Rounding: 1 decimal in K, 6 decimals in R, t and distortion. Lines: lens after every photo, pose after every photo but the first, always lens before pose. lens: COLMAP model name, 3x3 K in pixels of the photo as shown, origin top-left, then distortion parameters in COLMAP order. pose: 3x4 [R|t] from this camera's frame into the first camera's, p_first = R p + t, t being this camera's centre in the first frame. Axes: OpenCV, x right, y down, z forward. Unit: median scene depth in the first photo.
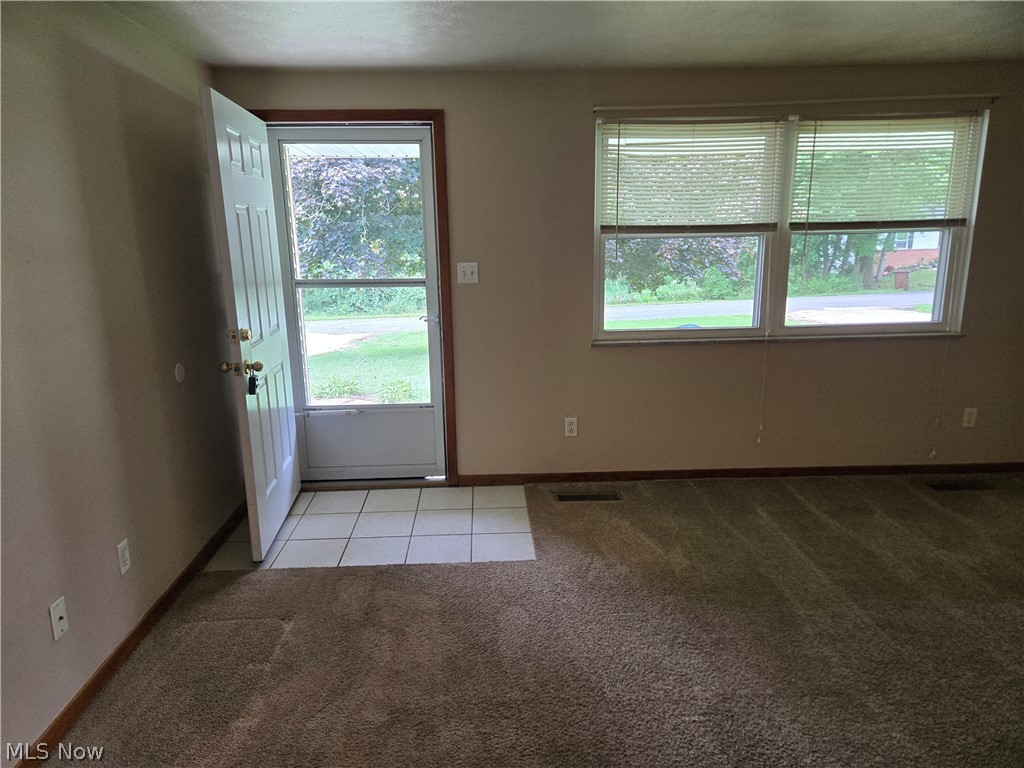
lens RADIAL K [[669.4, 0, 522.8], [0, 669.4, 384.2], [0, 0, 1]] dist [0.087291, -0.063090]
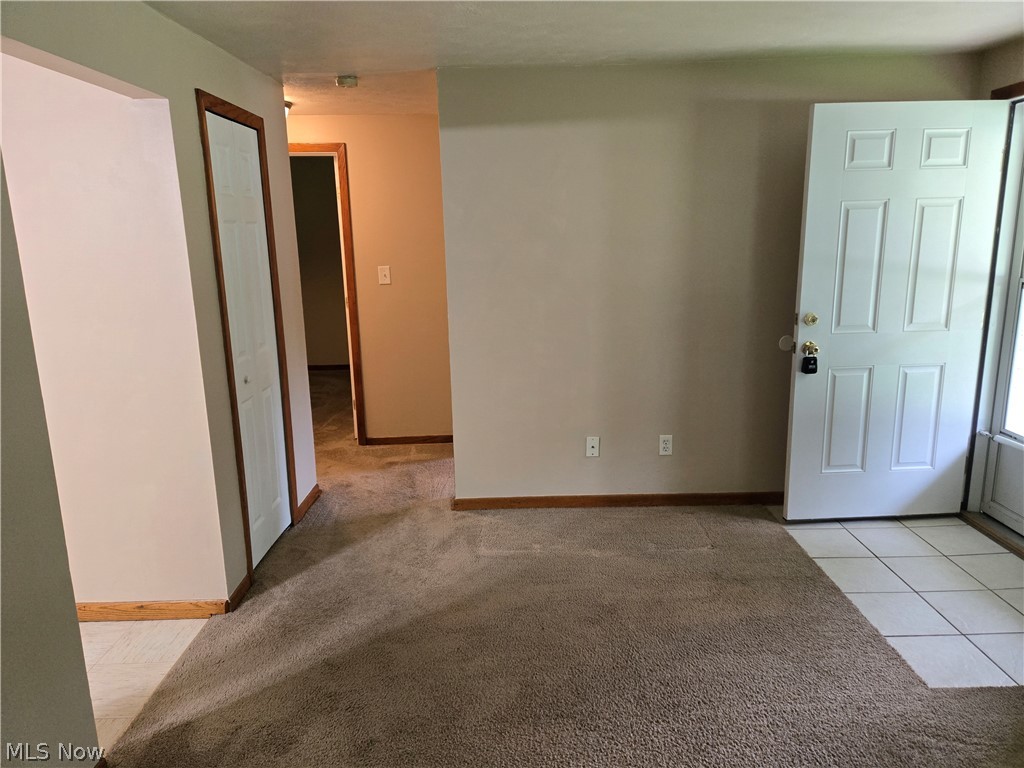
lens RADIAL K [[669.4, 0, 522.8], [0, 669.4, 384.2], [0, 0, 1]] dist [0.087291, -0.063090]
pose [[-0.028630, 0.236581, -0.971190, 0.556278], [-0.204653, 0.949620, 0.237359, -0.109872], [0.978416, 0.205553, 0.021230, 0.411428]]
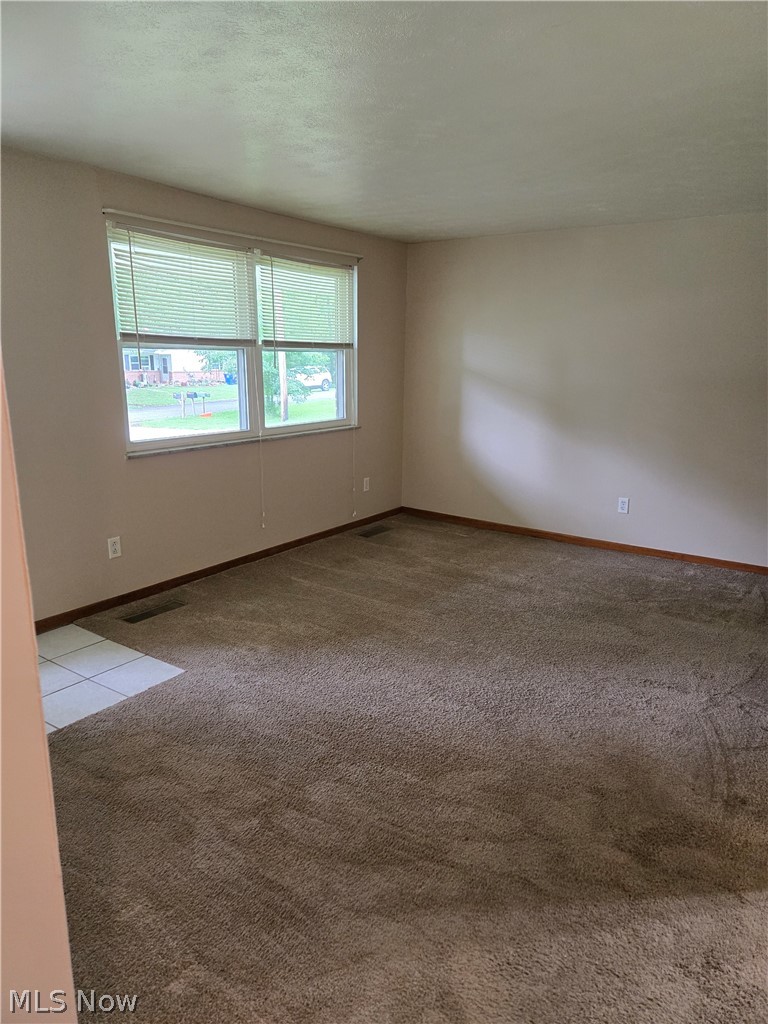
lens RADIAL K [[669.4, 0, 391.9], [0, 669.4, 513.5], [0, 0, 1]] dist [0.087291, -0.063090]
pose [[0.606445, -0.164919, 0.777835, -0.448376], [0.153681, 0.984119, 0.088837, -0.007948], [-0.780133, 0.065664, 0.622159, 0.106128]]
